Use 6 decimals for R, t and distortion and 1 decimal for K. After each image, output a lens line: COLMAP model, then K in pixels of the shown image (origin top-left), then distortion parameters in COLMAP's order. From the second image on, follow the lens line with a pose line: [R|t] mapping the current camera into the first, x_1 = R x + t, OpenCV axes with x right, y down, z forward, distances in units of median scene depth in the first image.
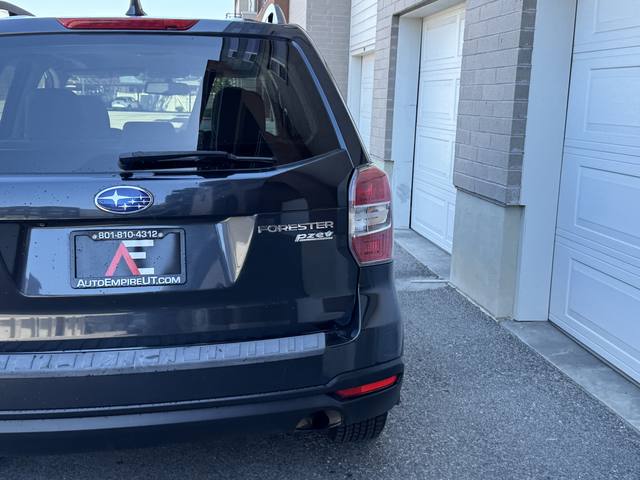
lens RADIAL K [[806.1, 0, 313.2], [0, 806.1, 239.5], [0, 0, 1]] dist [0.225802, -0.447571]
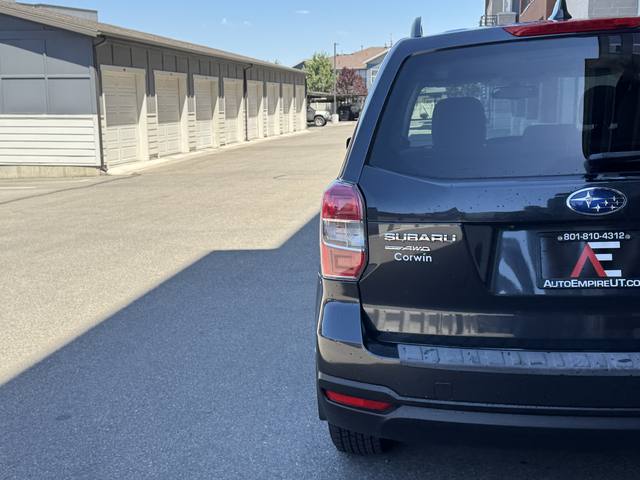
lens RADIAL K [[797.9, 0, 320.1], [0, 797.9, 239.0], [0, 0, 1]] dist [0.235485, -0.416835]
pose [[0.961134, 0.003906, -0.276056, -0.256776], [-0.005633, 0.999969, -0.005461, 0.004500], [0.276026, 0.006803, 0.961126, -0.047419]]
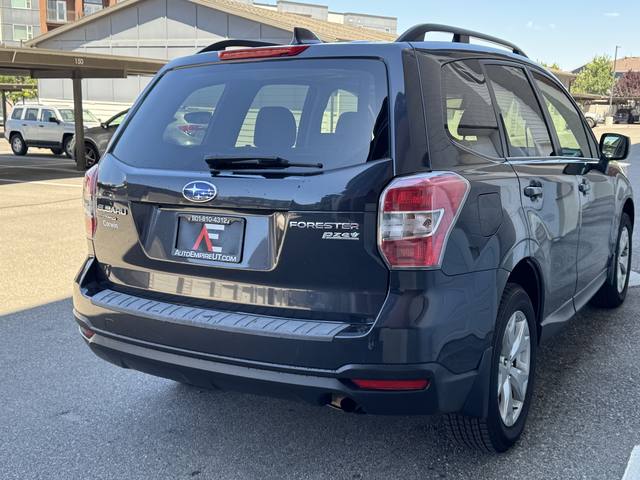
lens RADIAL K [[801.7, 0, 319.2], [0, 801.7, 195.5], [0, 0, 1]] dist [-0.041296, -0.032038]
pose [[0.773826, 0.061010, -0.630453, 0.653836], [-0.104036, 0.994075, -0.031497, -0.020175], [0.624796, 0.089963, 0.775588, 0.120510]]
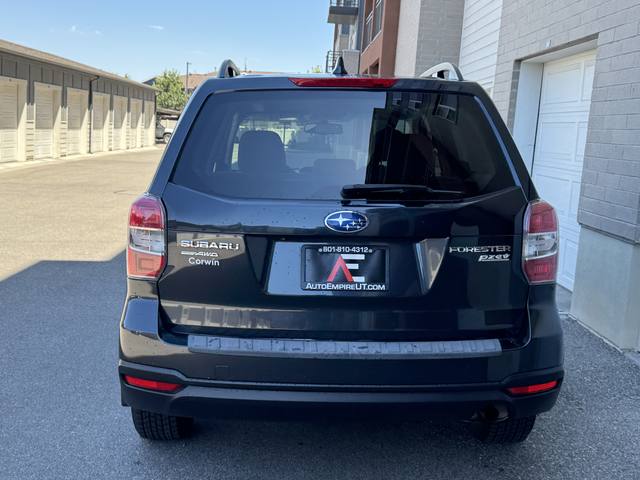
lens RADIAL K [[806.1, 0, 313.2], [0, 806.1, 239.5], [0, 0, 1]] dist [0.225802, -0.447571]
pose [[0.993712, 0.040140, -0.104524, -0.137827], [-0.044261, 0.998319, -0.037412, 0.025920], [0.102847, 0.041803, 0.993818, -0.233678]]
